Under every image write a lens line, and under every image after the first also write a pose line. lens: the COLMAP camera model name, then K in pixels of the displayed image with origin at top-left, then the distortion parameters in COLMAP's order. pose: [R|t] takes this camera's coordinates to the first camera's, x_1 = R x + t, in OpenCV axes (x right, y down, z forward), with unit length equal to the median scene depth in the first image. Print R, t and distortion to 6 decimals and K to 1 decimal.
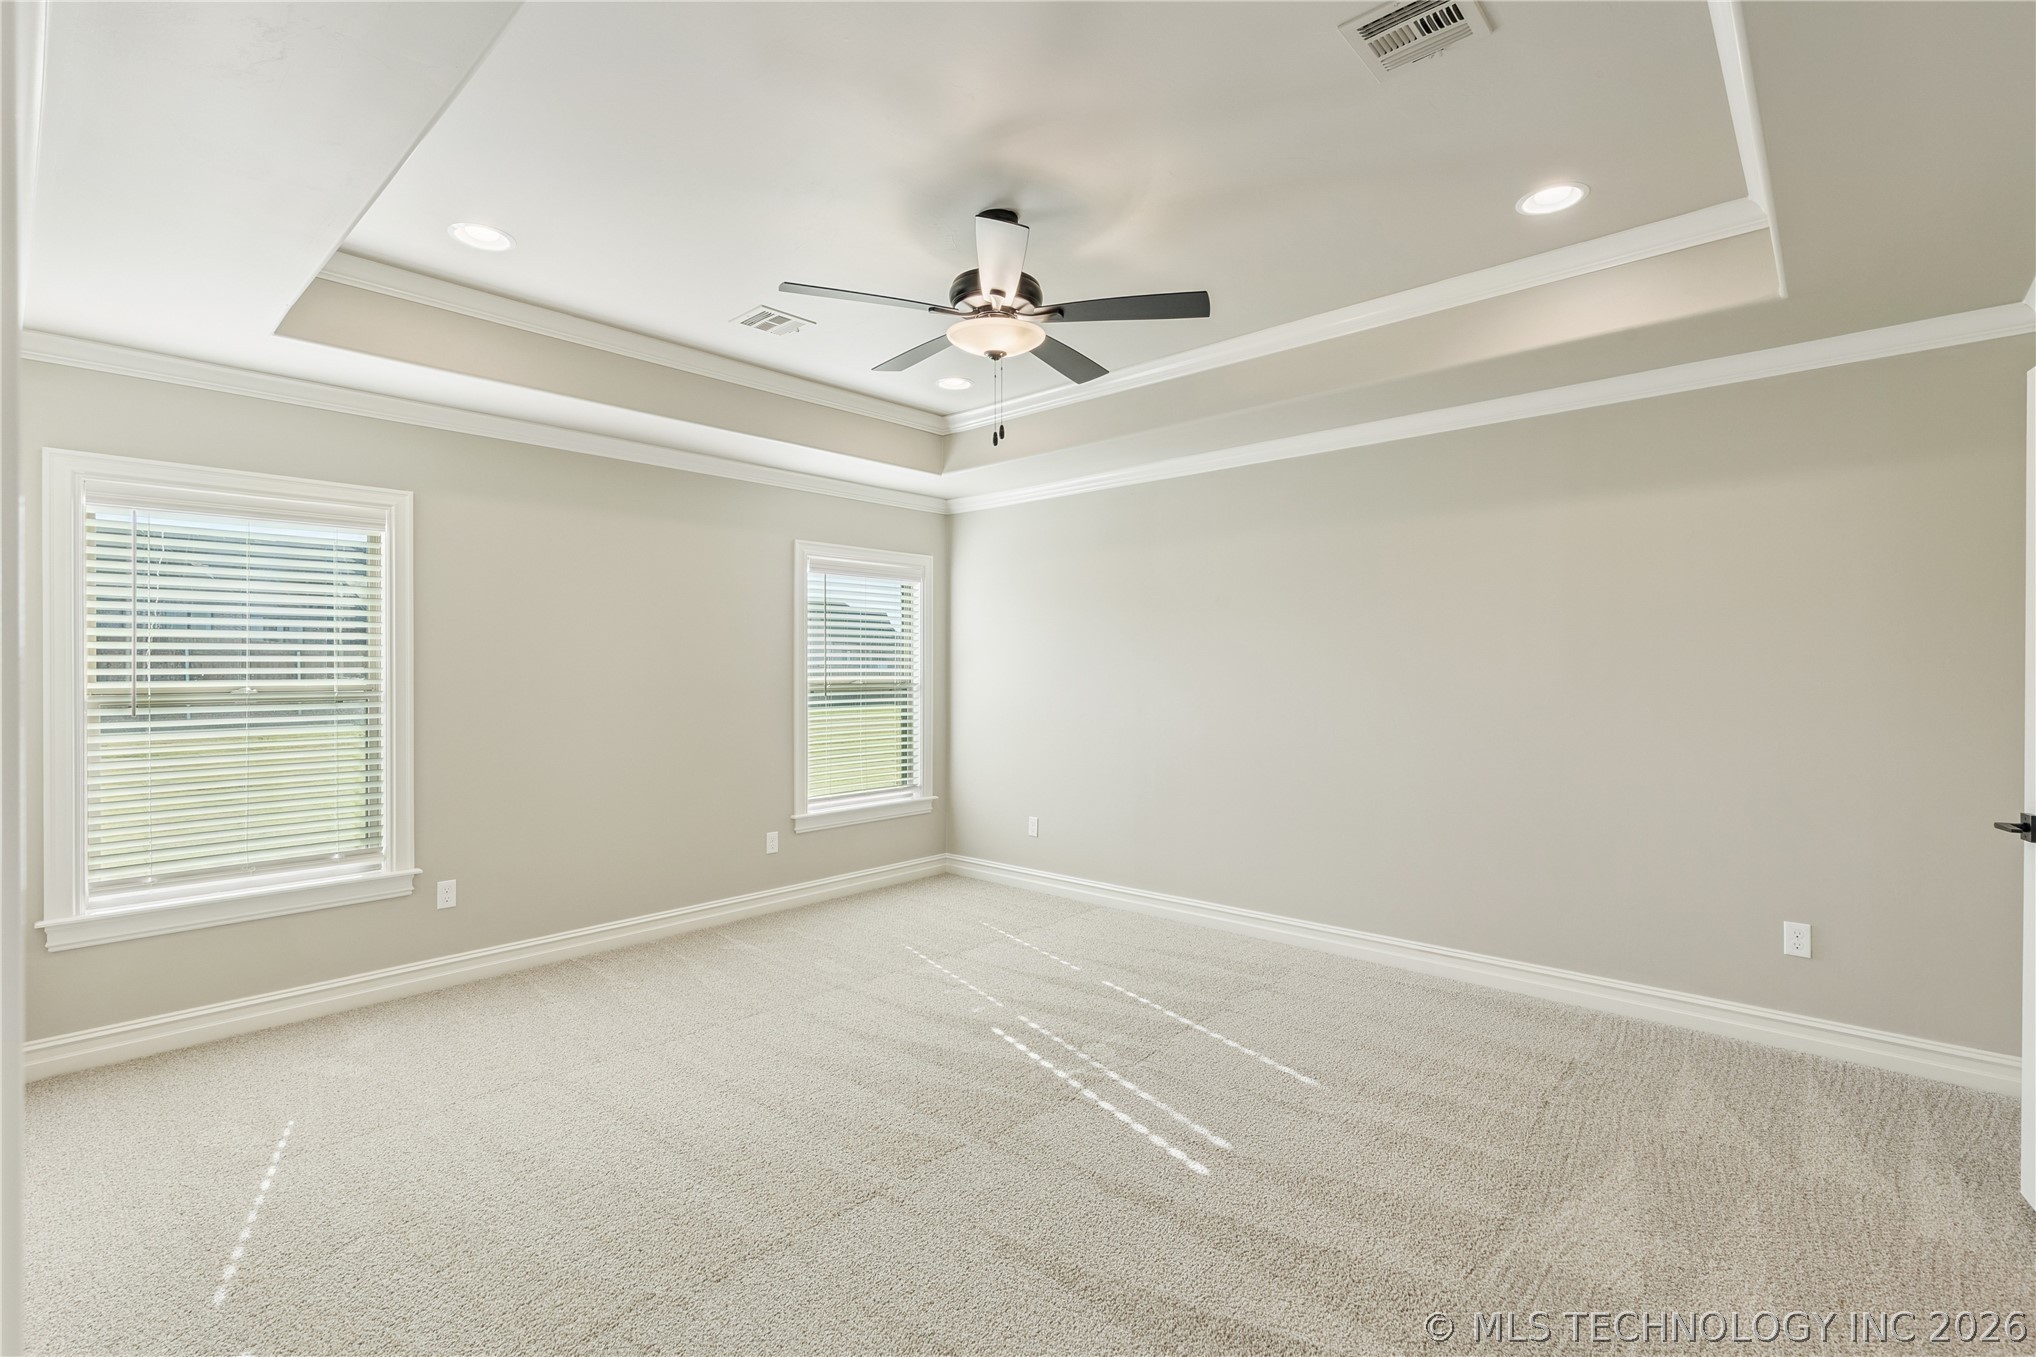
lens RADIAL K [[918.6, 0, 1018.7], [0, 918.6, 670.1], [0, 0, 1]] dist [0.003547, 0.000497]
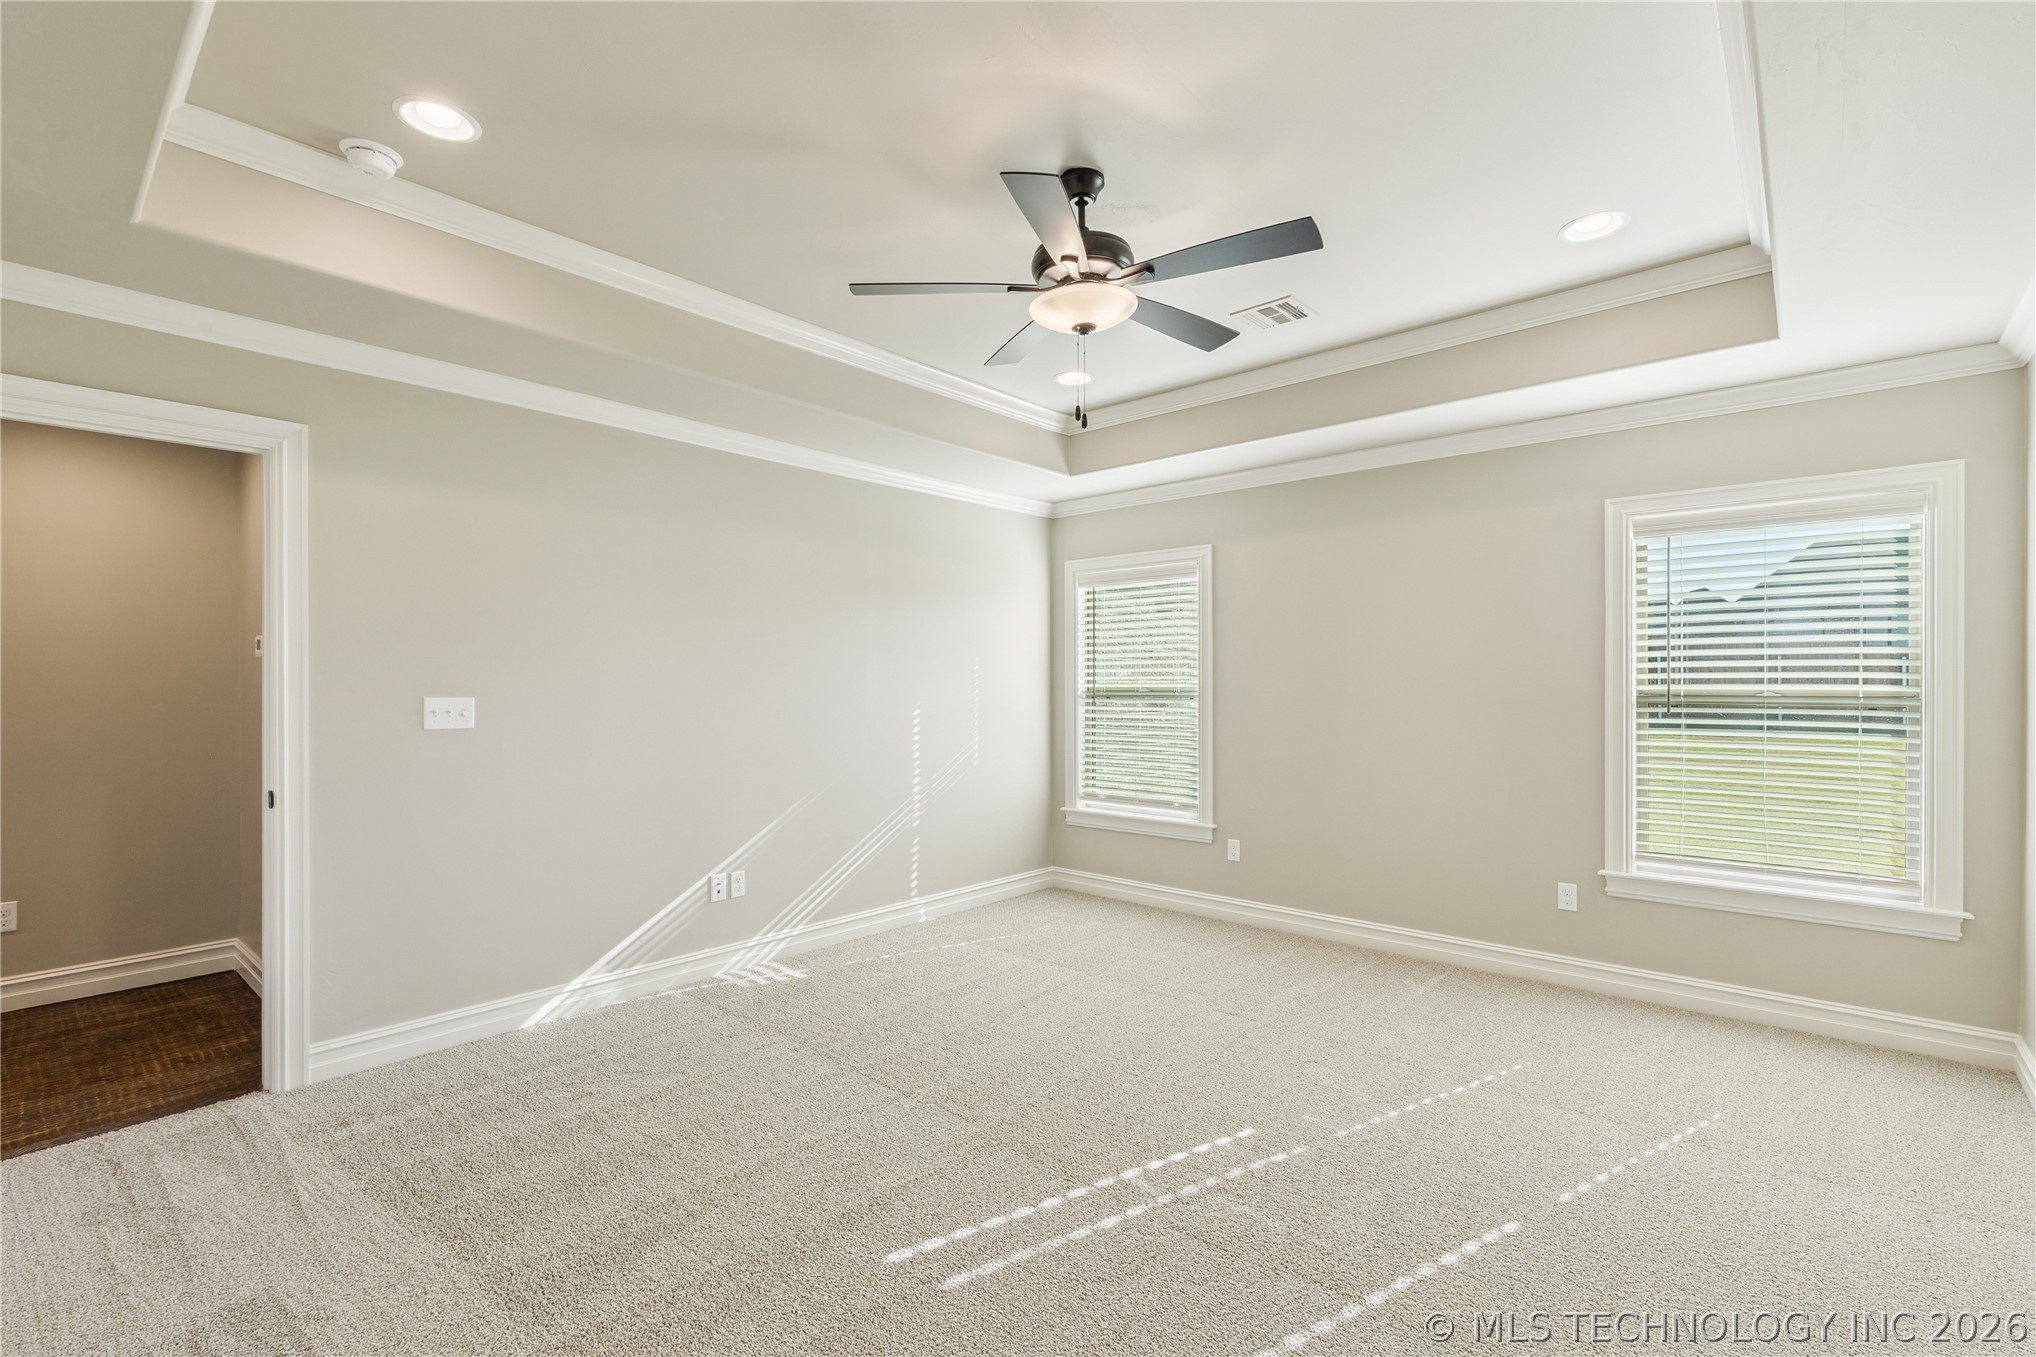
lens RADIAL K [[905.1, 0, 1021.0], [0, 905.1, 705.6], [0, 0, 1]] dist [-0.024199, 0.000133]
pose [[0.016259, 0.035233, -0.999247, 0.479918], [0.001070, 0.999378, 0.035255, -0.003314], [0.999867, -0.001642, 0.016211, 0.515508]]
